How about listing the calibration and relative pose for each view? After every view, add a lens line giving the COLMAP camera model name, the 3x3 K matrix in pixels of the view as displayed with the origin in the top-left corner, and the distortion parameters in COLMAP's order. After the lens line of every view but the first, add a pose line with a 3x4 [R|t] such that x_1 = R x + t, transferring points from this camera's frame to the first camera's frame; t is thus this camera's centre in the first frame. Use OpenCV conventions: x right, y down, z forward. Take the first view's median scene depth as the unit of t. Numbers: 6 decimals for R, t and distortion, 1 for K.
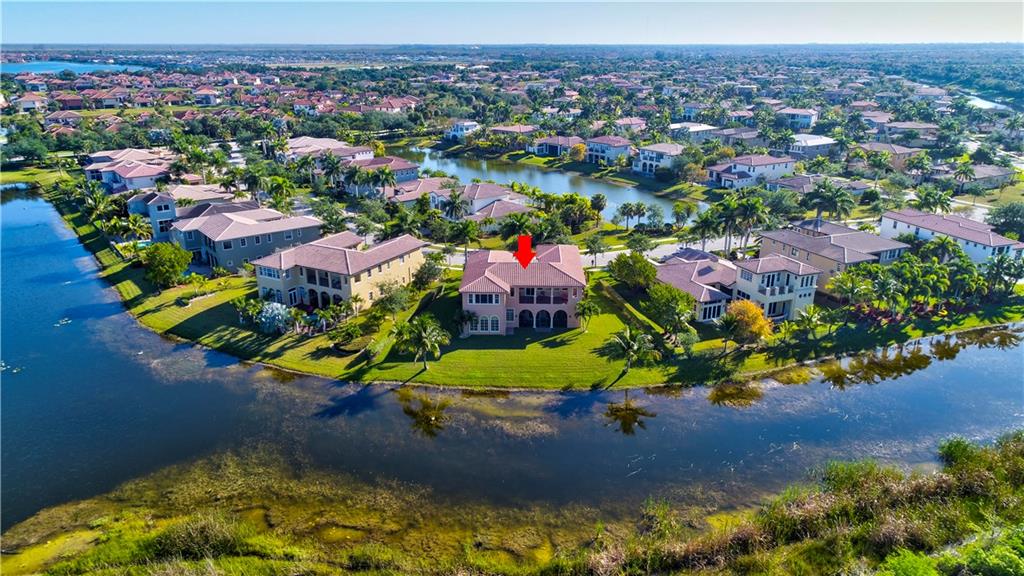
lens RADIAL K [[720.0, 0, 512.0], [0, 720.0, 288.0], [0, 0, 1]] dist [0.021241, -0.000231]
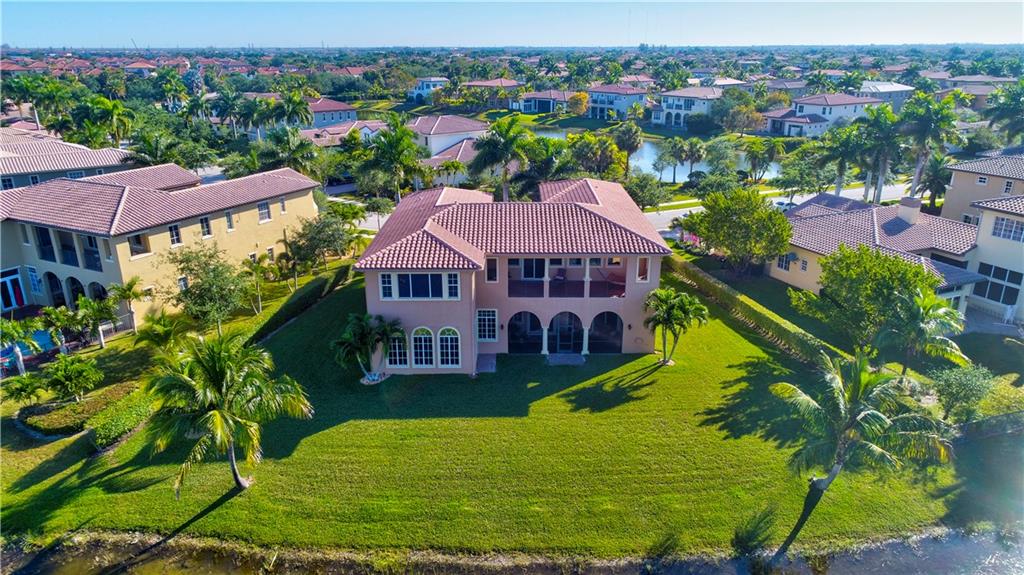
lens RADIAL K [[720.0, 0, 512.0], [0, 720.0, 287.5], [0, 0, 1]] dist [0.021241, -0.000231]
pose [[0.999617, -0.010900, 0.025436, 0.001401], [0.010967, 0.999937, -0.002519, 0.016147], [-0.025407, 0.002797, 0.999673, 0.554087]]
